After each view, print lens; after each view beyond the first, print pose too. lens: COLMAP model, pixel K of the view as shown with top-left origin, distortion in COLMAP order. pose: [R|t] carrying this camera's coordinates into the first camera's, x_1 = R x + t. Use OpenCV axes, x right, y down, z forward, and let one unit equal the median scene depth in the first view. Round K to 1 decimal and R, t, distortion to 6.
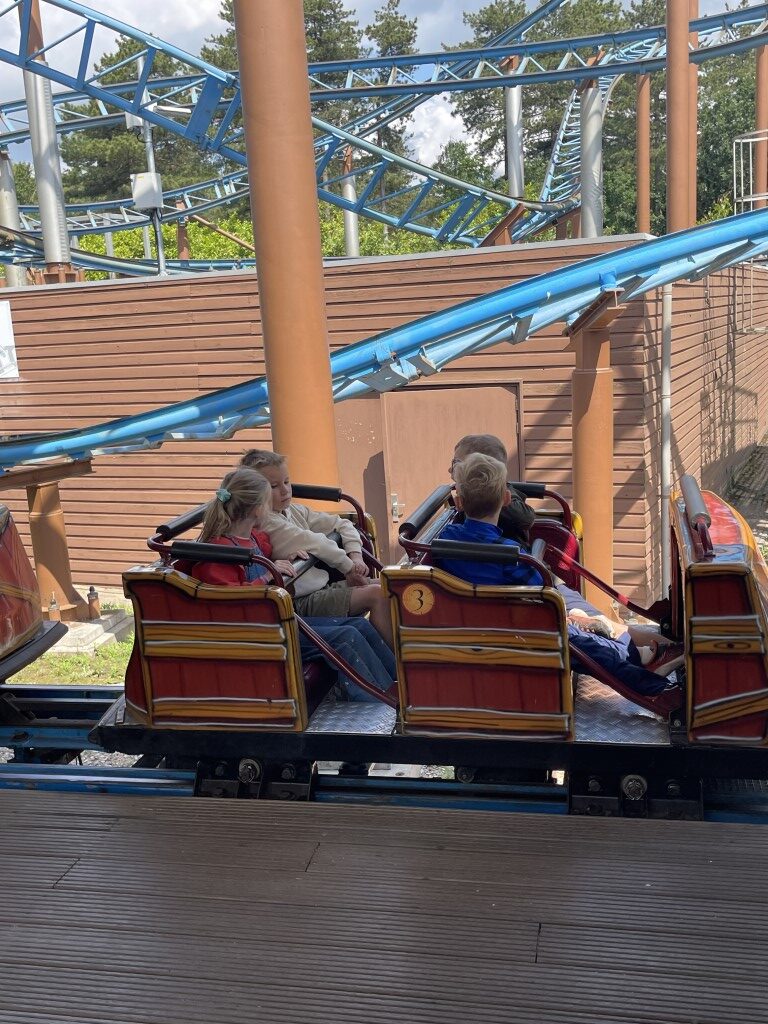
lens RADIAL K [[1035.7, 0, 418.0], [0, 1035.7, 524.5], [0, 0, 1]] dist [0.012682, 0.000000]
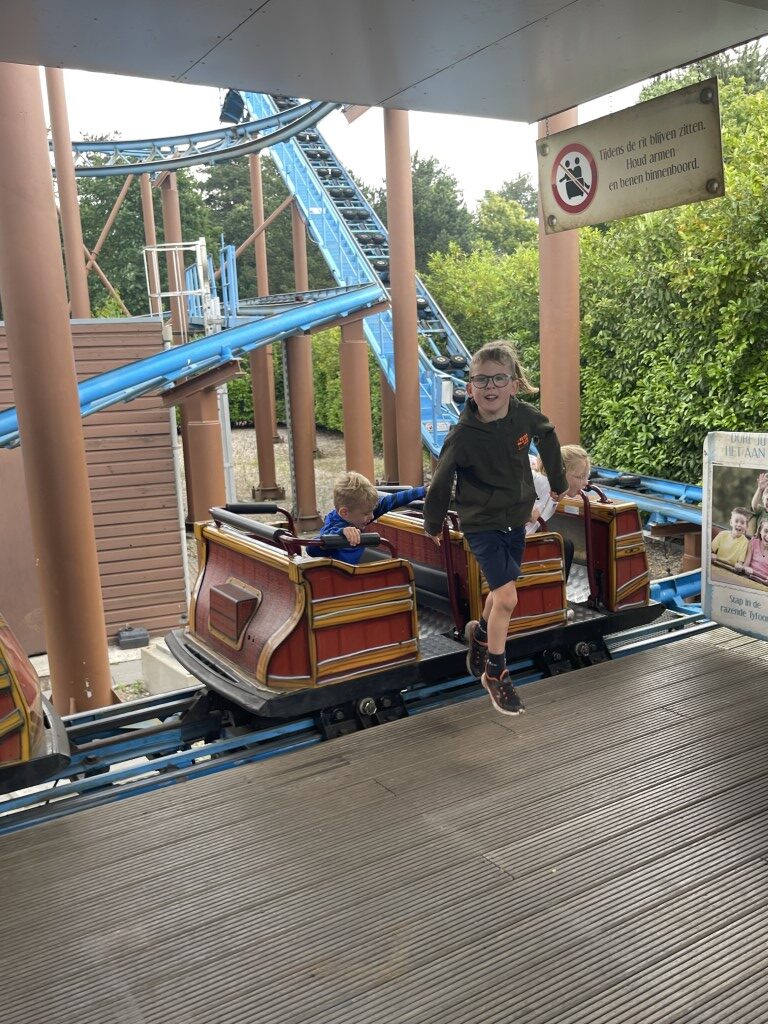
lens RADIAL K [[890.1, 0, 384.8], [0, 890.1, 513.6], [0, 0, 1]] dist [-0.012564, -0.003647]
pose [[0.732430, -0.098964, 0.673611, -1.030486], [0.140667, 0.990028, -0.007500, 0.011093], [-0.666152, 0.100249, 0.739048, 0.163314]]
